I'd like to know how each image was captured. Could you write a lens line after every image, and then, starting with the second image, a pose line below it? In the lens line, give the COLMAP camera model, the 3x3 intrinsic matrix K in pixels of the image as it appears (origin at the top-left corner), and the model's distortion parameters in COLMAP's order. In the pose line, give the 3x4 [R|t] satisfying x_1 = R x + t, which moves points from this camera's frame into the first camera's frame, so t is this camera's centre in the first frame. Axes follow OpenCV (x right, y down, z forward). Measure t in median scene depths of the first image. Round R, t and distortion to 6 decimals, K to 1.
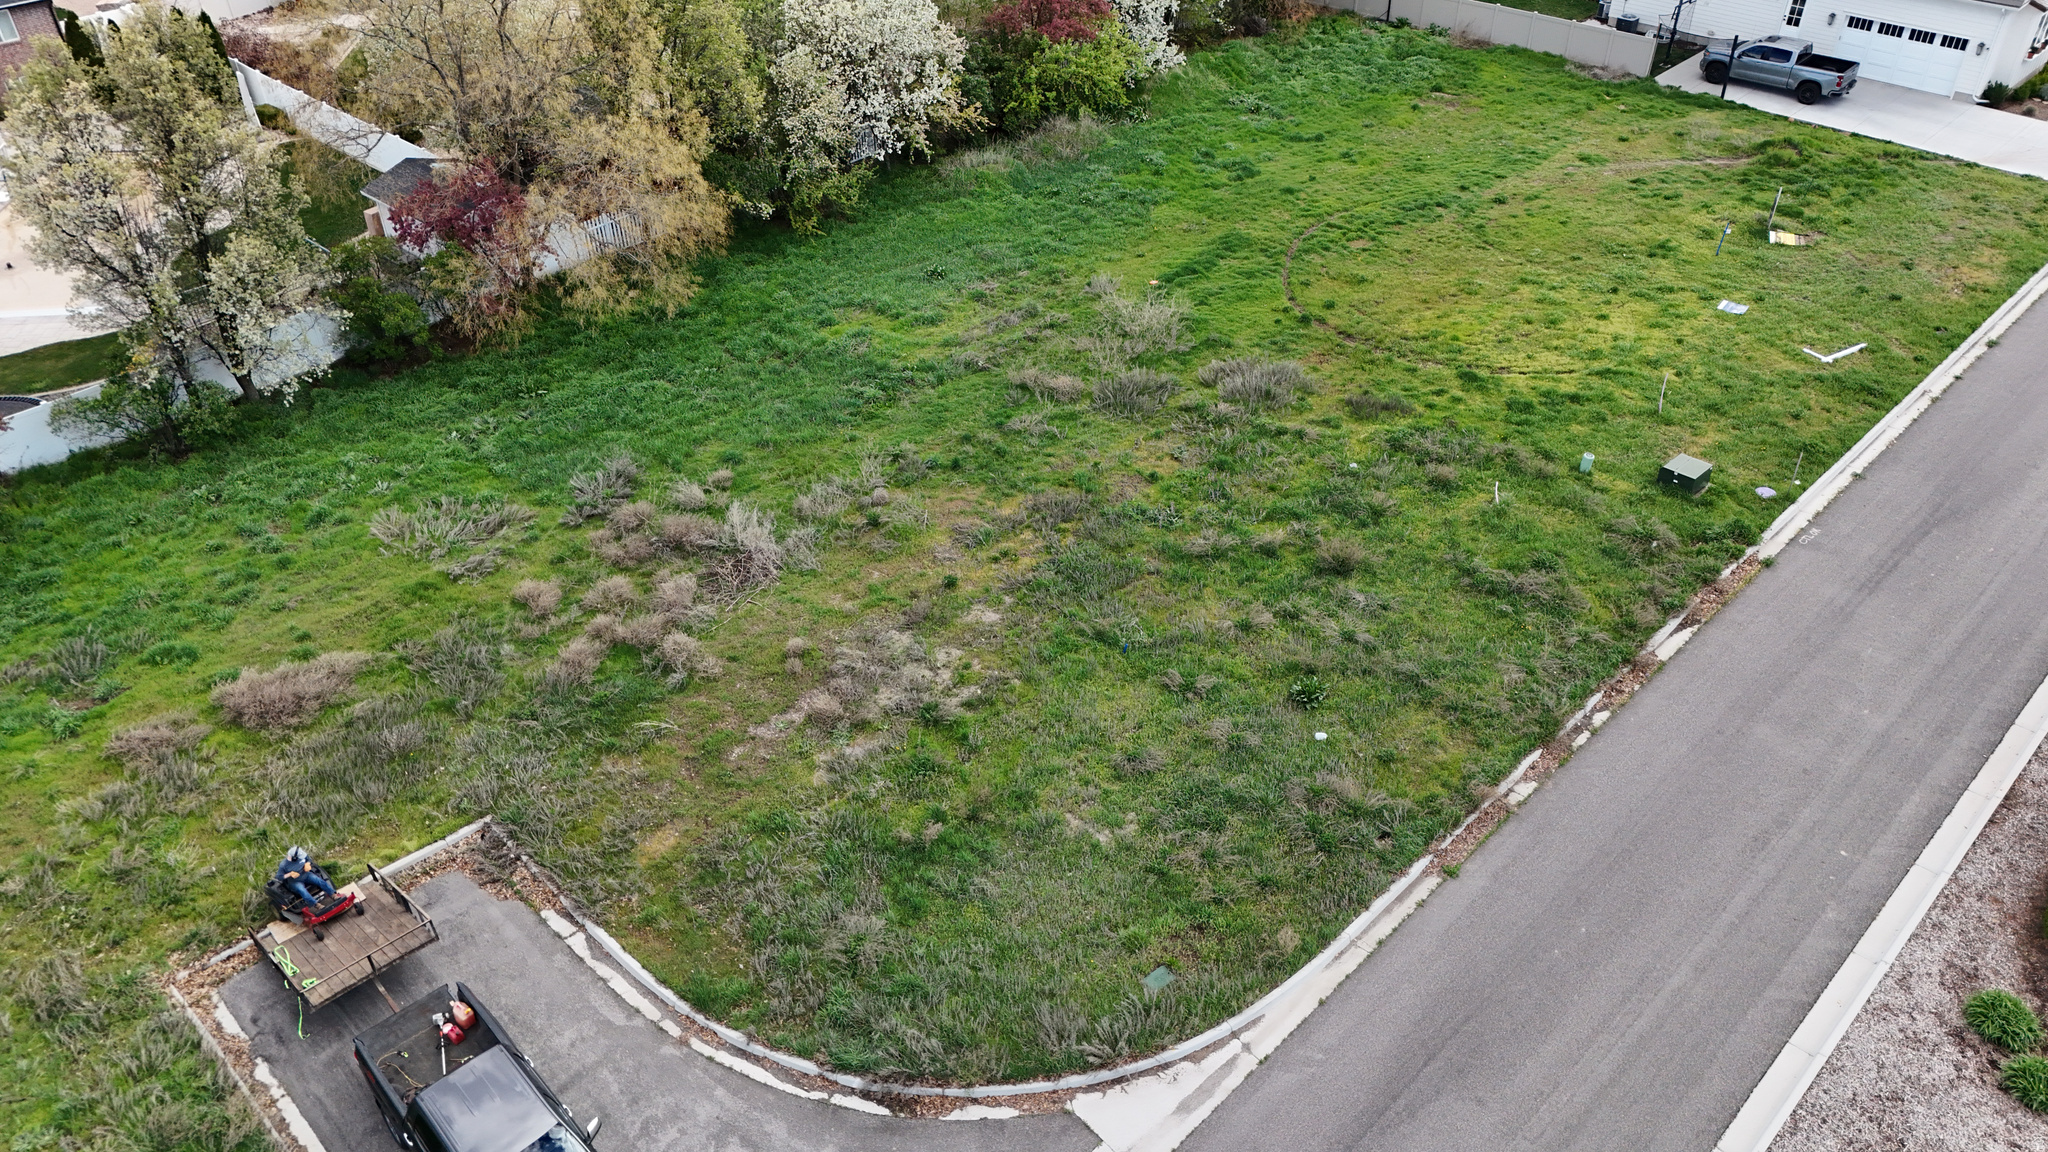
lens RADIAL K [[1507.7, 0, 1024.4], [0, 1507.7, 569.2], [0, 0, 1]] dist [0.065038, -0.051464]
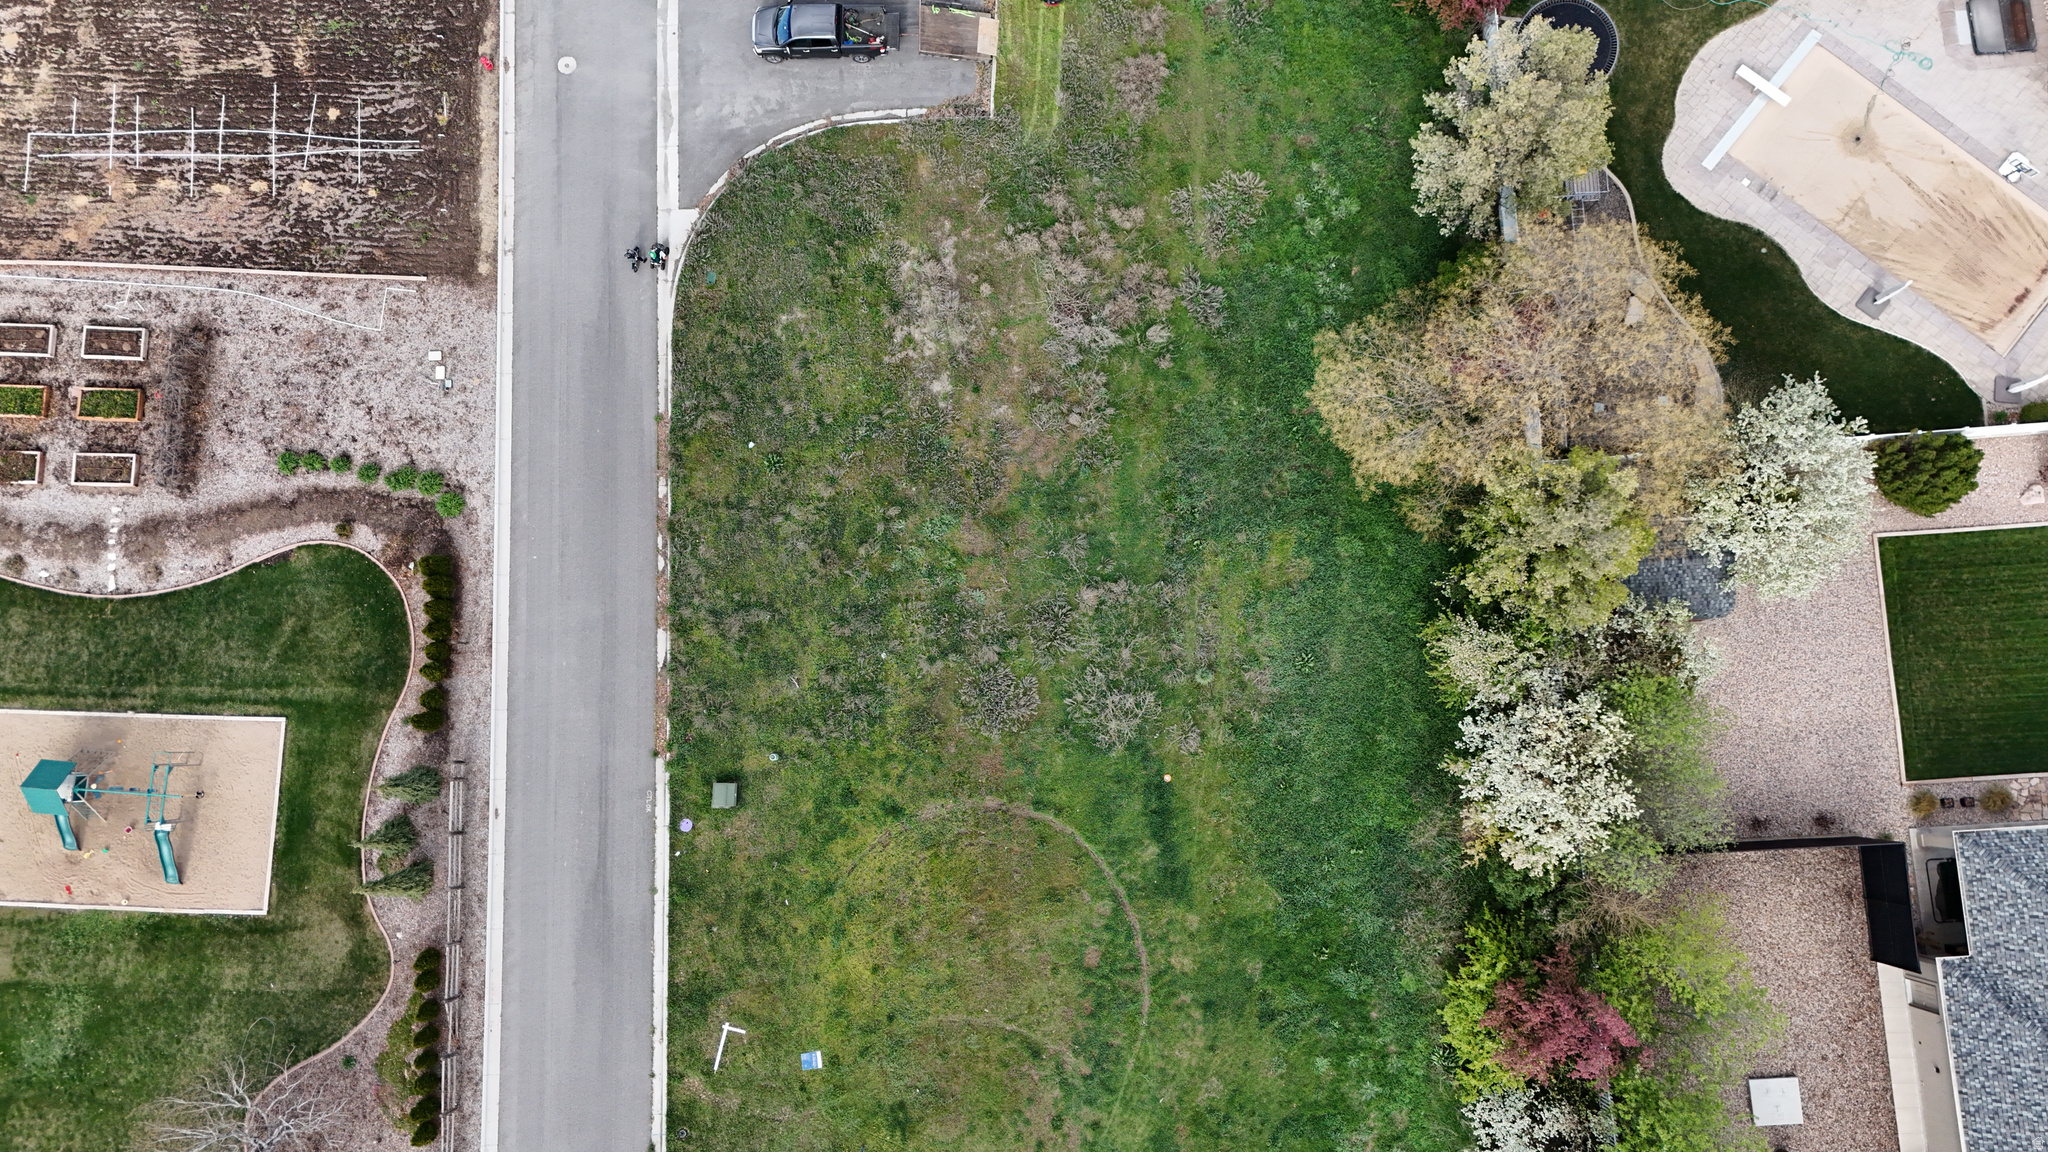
lens RADIAL K [[1507.7, 0, 1024.4], [0, 1507.7, 569.2], [0, 0, 1]] dist [0.065038, -0.051464]
pose [[-0.693568, 0.718907, -0.046212, 0.139381], [-0.398693, -0.329629, 0.855797, -1.557825], [0.600006, 0.611978, 0.515243, 0.266803]]
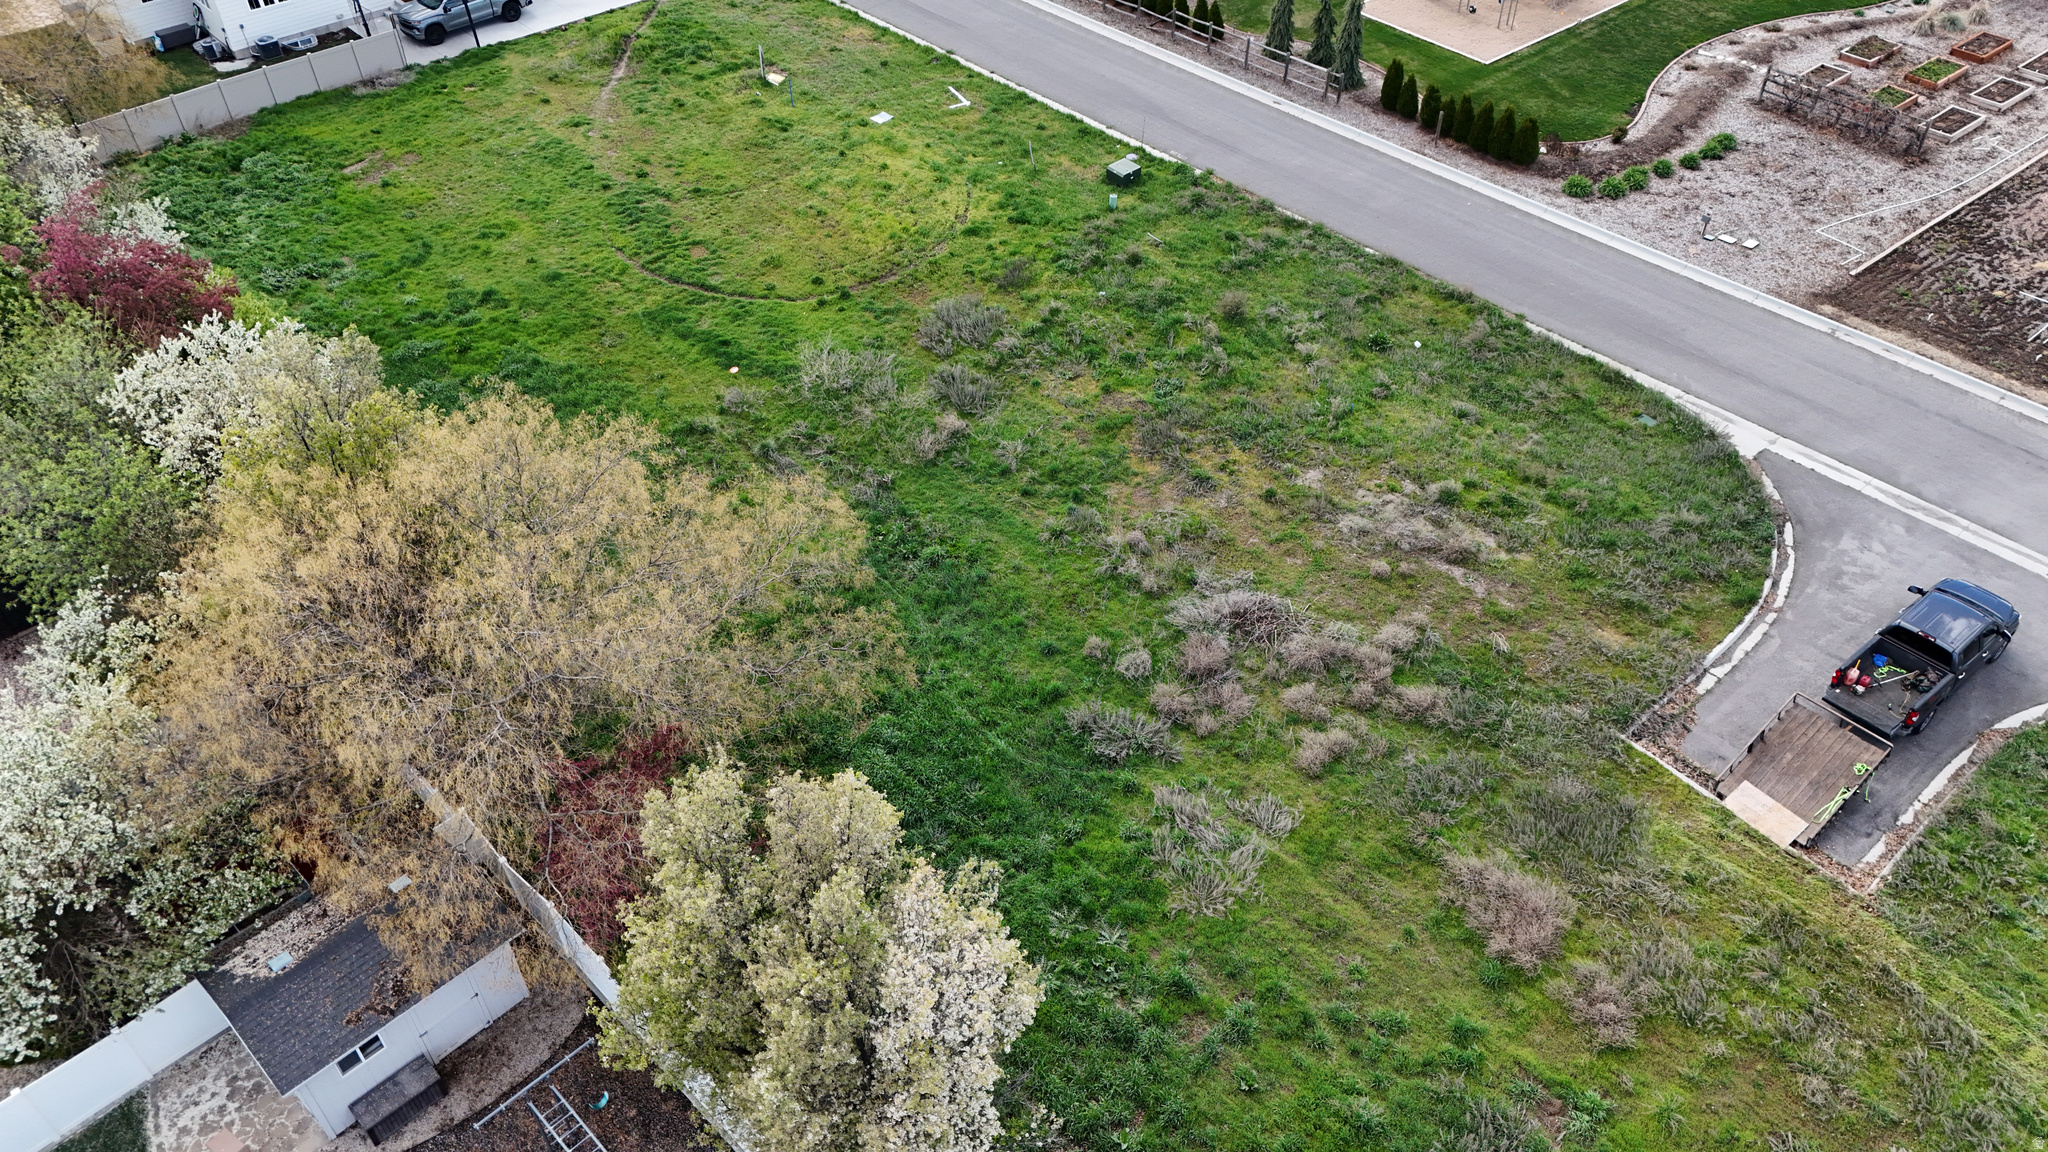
lens RADIAL K [[1507.7, 0, 1024.4], [0, 1507.7, 569.2], [0, 0, 1]] dist [0.065038, -0.051464]
pose [[0.054688, -0.662180, 0.747346, -0.984182], [0.607539, 0.616045, 0.501383, -0.666425], [-0.792405, 0.426622, 0.435991, 0.658668]]
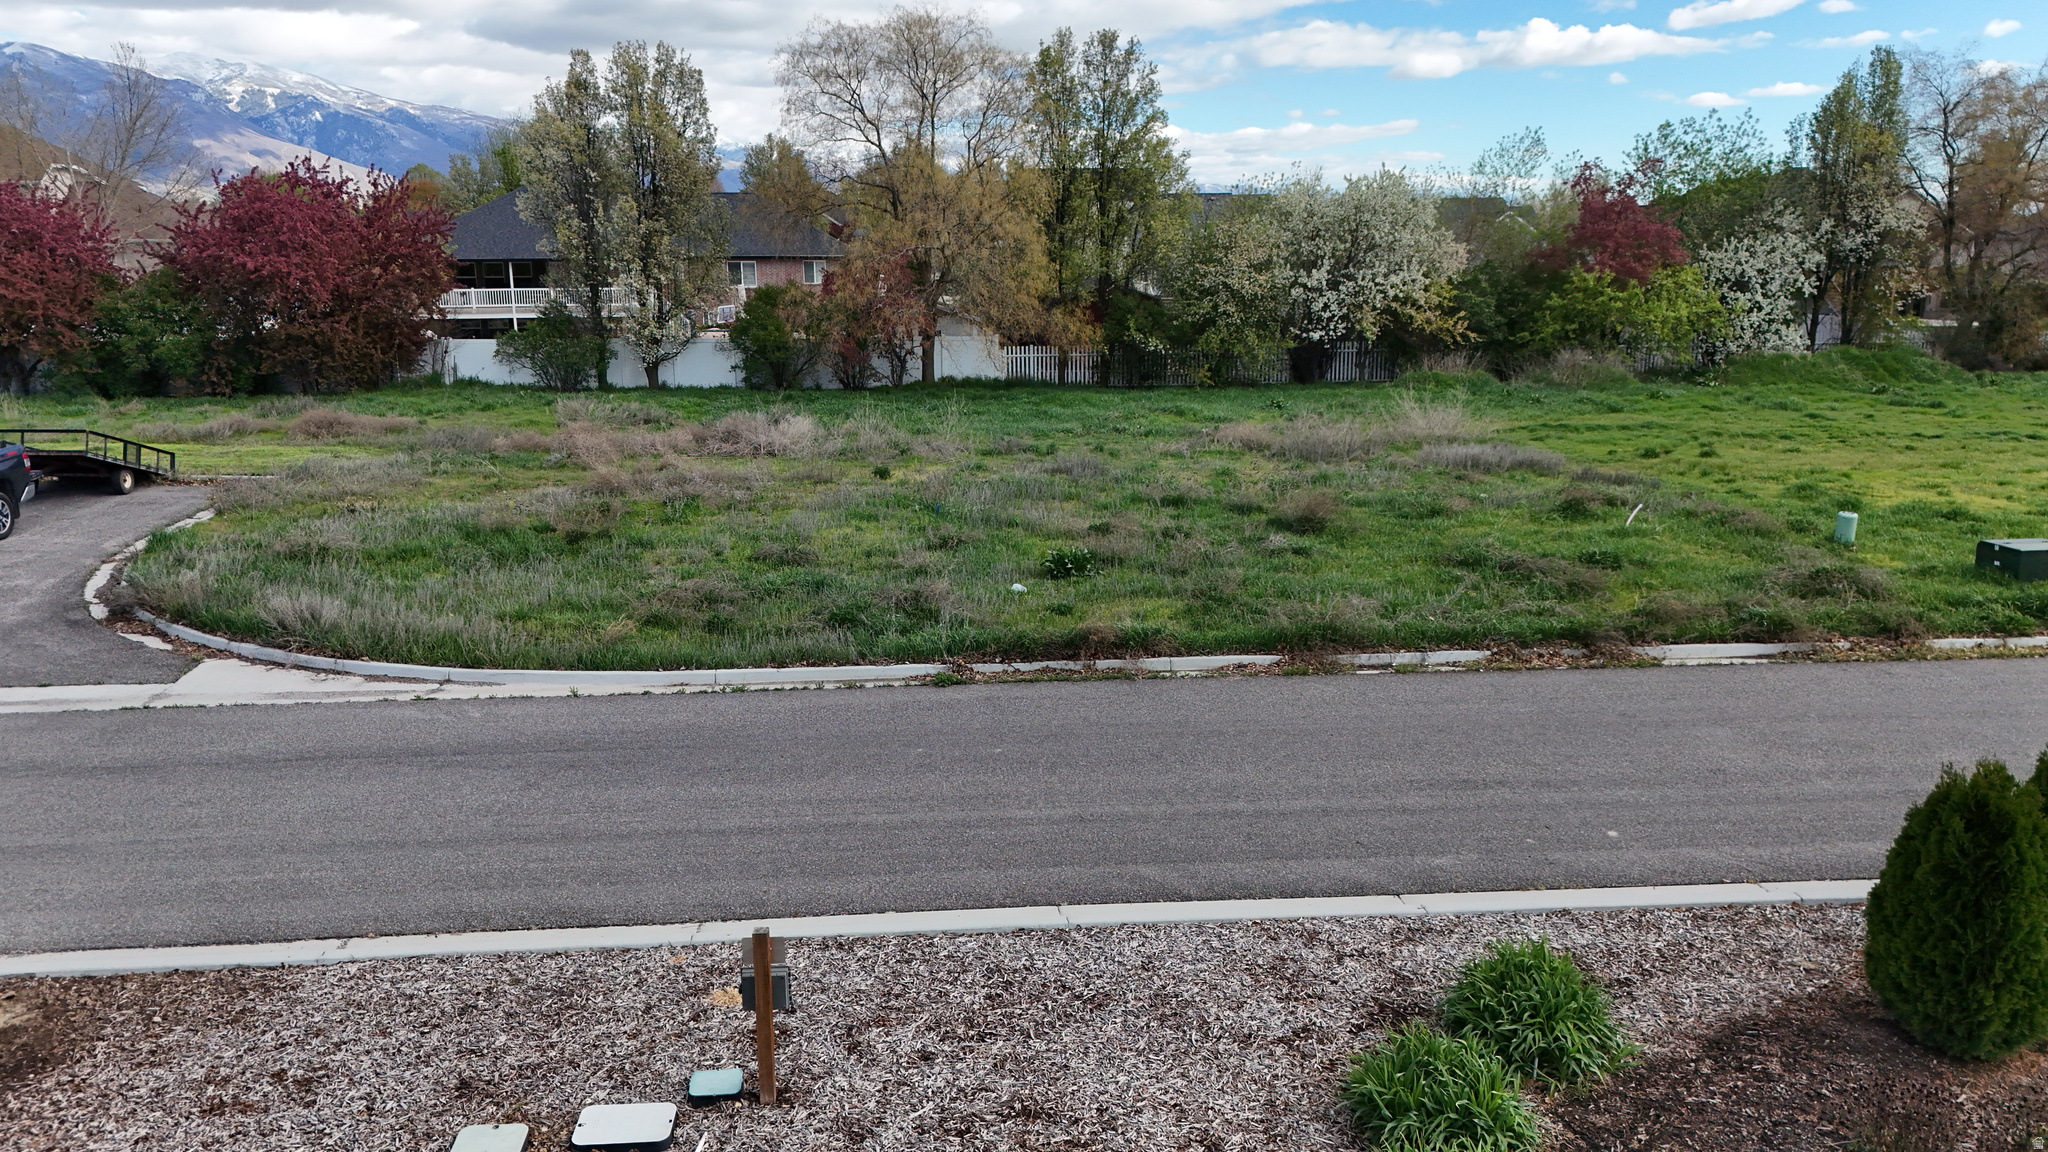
lens RADIAL K [[1507.7, 0, 1024.4], [0, 1507.7, 569.2], [0, 0, 1]] dist [0.065038, -0.051464]
pose [[0.763084, 0.145695, -0.629664, 0.551379], [-0.385949, 0.884195, -0.263138, 0.247371], [0.518408, 0.443815, 0.730946, 0.444472]]
